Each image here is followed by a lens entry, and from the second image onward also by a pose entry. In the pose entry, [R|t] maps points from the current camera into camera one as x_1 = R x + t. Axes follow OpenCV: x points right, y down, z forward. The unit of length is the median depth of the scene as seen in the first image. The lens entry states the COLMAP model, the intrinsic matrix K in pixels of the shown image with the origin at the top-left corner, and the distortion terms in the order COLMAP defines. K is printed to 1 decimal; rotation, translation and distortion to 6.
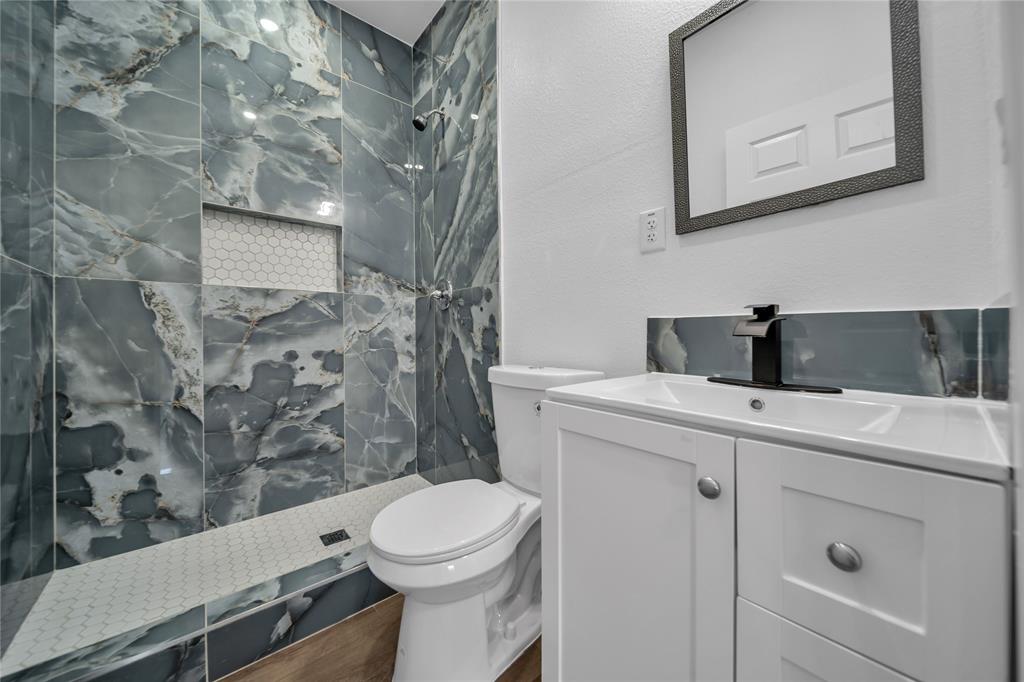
lens RADIAL K [[364.5, 0, 513.0], [0, 364.5, 332.5], [0, 0, 1]] dist [-0.003083, -0.000184]
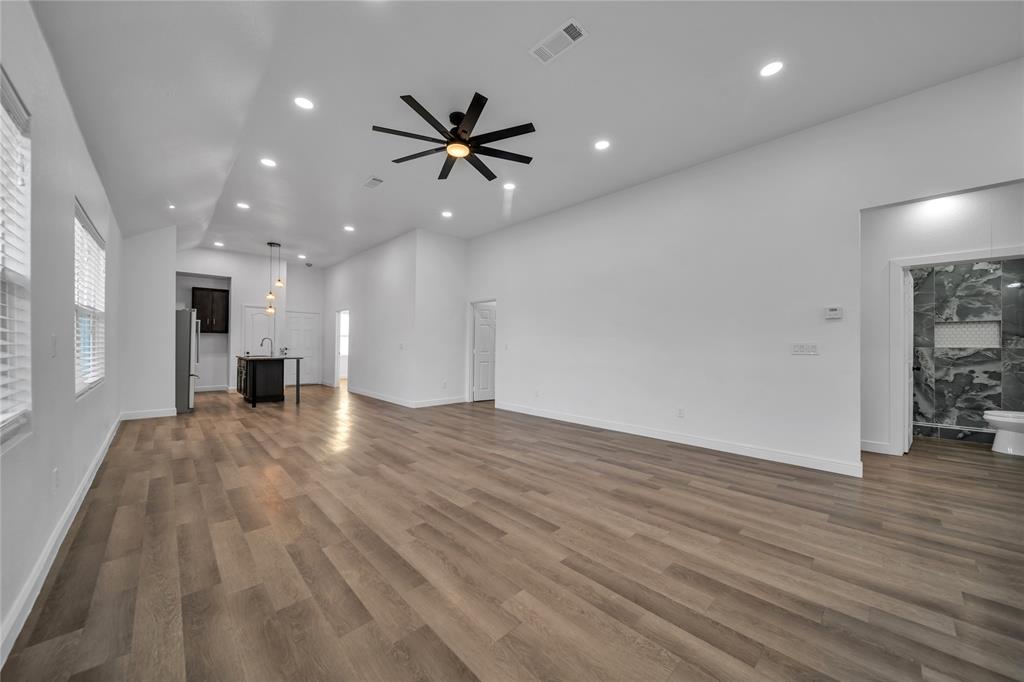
lens RADIAL K [[364.5, 0, 512.8], [0, 364.5, 344.5], [0, 0, 1]] dist [-0.003083, -0.000184]
pose [[0.049258, -0.001961, -0.998784, 2.026684], [-0.016491, 0.999860, -0.002777, -0.080927], [0.998650, 0.016608, 0.049219, -2.695228]]
